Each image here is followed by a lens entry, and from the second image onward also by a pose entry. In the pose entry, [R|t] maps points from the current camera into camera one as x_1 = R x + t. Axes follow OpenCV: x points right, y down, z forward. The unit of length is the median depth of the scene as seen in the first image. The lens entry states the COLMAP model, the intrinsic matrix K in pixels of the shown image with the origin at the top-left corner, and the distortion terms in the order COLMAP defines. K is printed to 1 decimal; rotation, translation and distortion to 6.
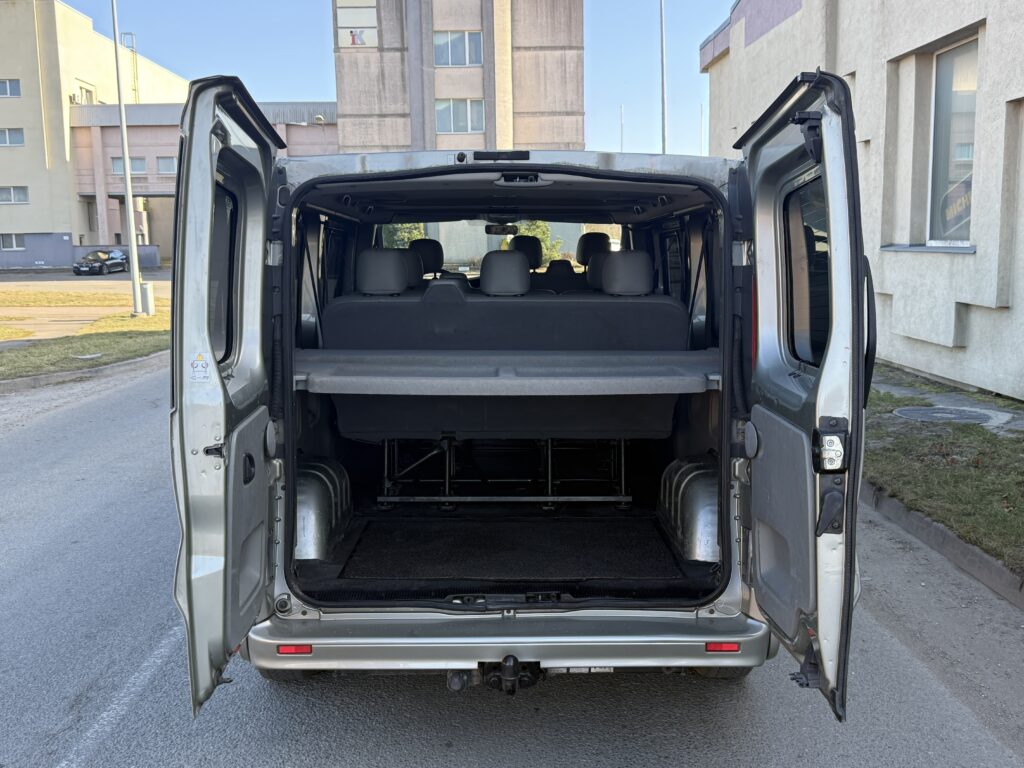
lens RADIAL K [[1047.9, 0, 514.0], [0, 1047.9, 380.9], [0, 0, 1]] dist [0.149840, -0.300922]
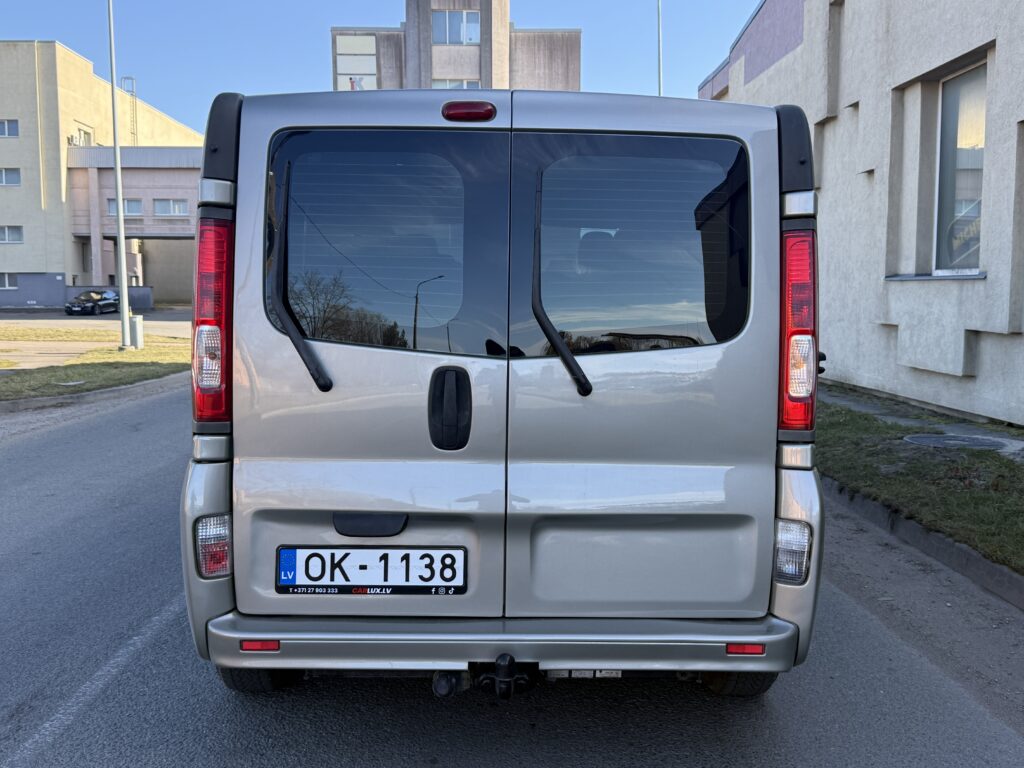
lens RADIAL K [[1048.1, 0, 516.5], [0, 1048.1, 383.1], [0, 0, 1]] dist [0.135326, -0.262197]
pose [[0.999850, 0.014849, 0.008960, -0.001930], [-0.014413, 0.998798, -0.046857, 0.027090], [-0.009645, 0.046721, 0.998861, 0.039764]]
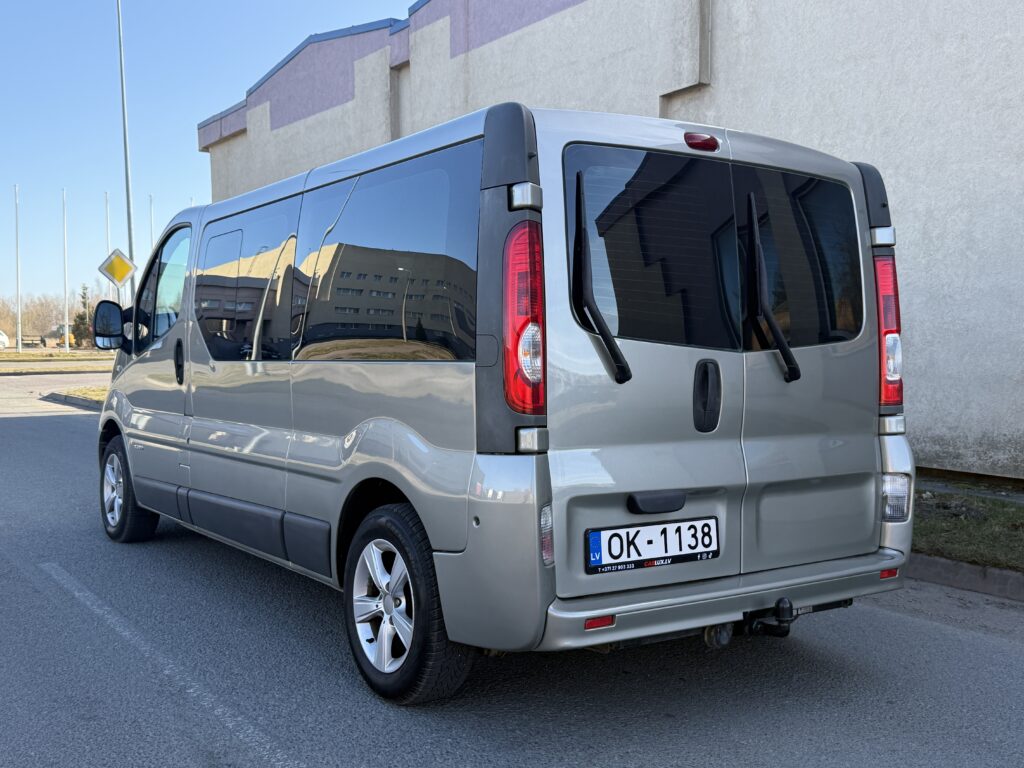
lens RADIAL K [[1047.9, 0, 514.0], [0, 1047.9, 380.9], [0, 0, 1]] dist [0.149840, -0.300922]
pose [[0.830436, -0.004878, 0.557093, -0.287865], [0.059845, 0.994957, -0.080496, 0.040967], [-0.553891, 0.100186, 0.826539, 0.092154]]
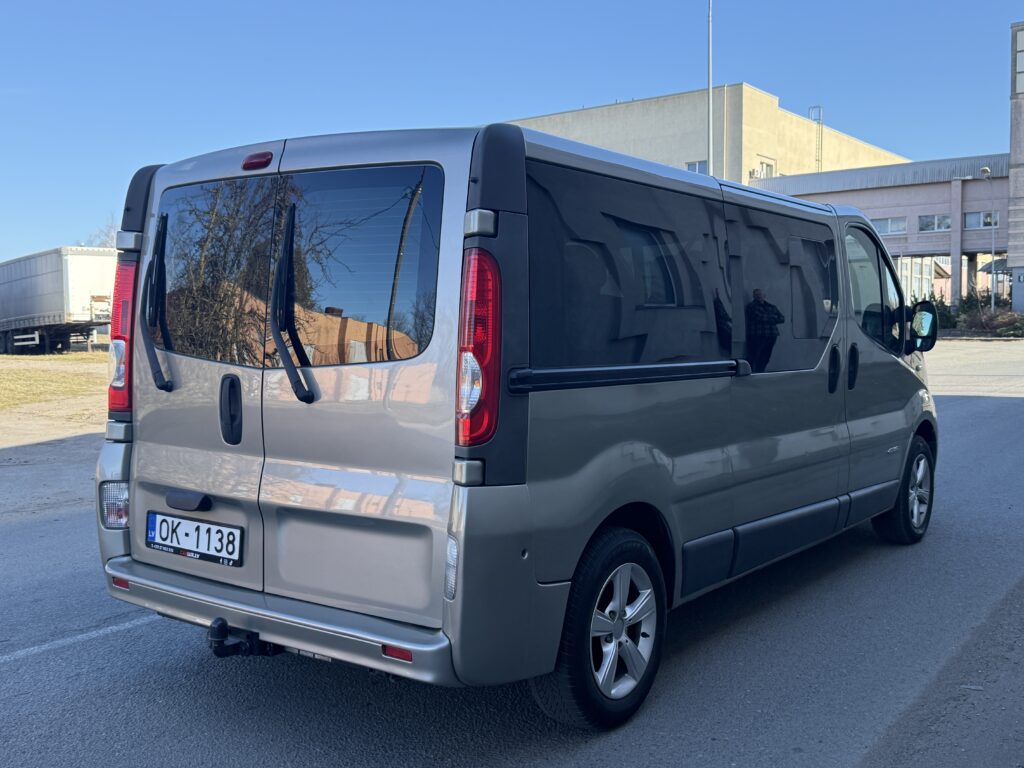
lens RADIAL K [[1047.9, 0, 514.0], [0, 1047.9, 380.9], [0, 0, 1]] dist [0.149840, -0.300922]
pose [[0.796233, 0.042895, -0.603468, 0.302149], [-0.080934, 0.996070, -0.035985, 0.014856], [0.599552, 0.077493, 0.796575, 0.115174]]
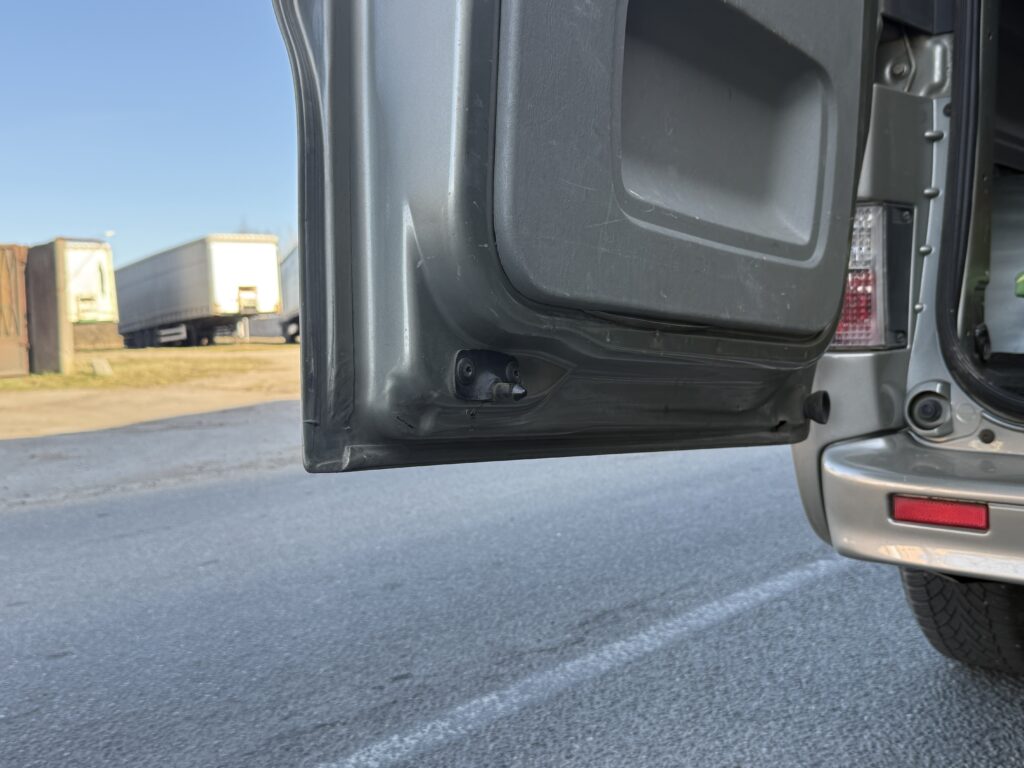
lens RADIAL K [[1047.9, 0, 514.0], [0, 1047.9, 380.9], [0, 0, 1]] dist [0.149840, -0.300922]
pose [[0.729395, 0.023103, -0.683703, -0.026227], [-0.063612, 0.997390, -0.034161, 0.084920], [0.681129, 0.068409, 0.728961, 0.238830]]
